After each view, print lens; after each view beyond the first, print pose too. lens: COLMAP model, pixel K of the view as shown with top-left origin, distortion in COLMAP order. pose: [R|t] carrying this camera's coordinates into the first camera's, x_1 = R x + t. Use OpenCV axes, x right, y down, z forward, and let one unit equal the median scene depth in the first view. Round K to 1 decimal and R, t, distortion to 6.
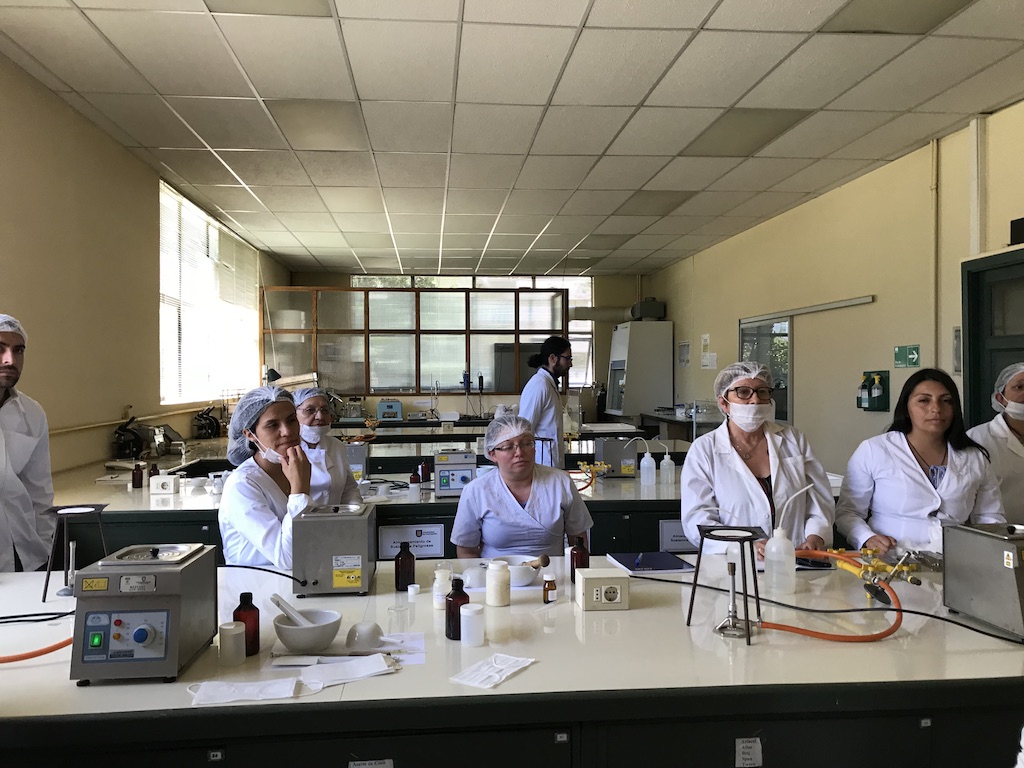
lens RADIAL K [[835.2, 0, 512.0], [0, 835.2, 384.0], [0, 0, 1]] dist [0.011060, 0.006726]
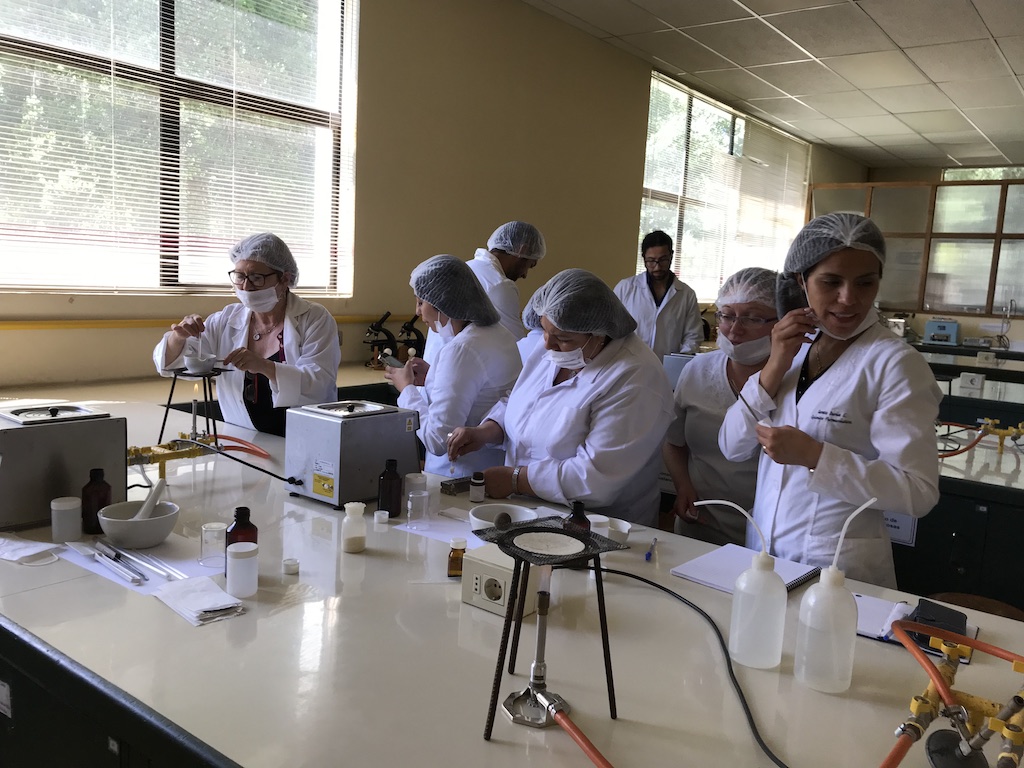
lens RADIAL K [[835.2, 0, 512.0], [0, 835.2, 384.0], [0, 0, 1]] dist [0.011060, 0.006726]
pose [[0.731535, 0.134847, -0.668336, 0.098367], [-0.062285, 0.989365, 0.131444, -0.000245], [0.678953, -0.054529, 0.732154, 0.091476]]
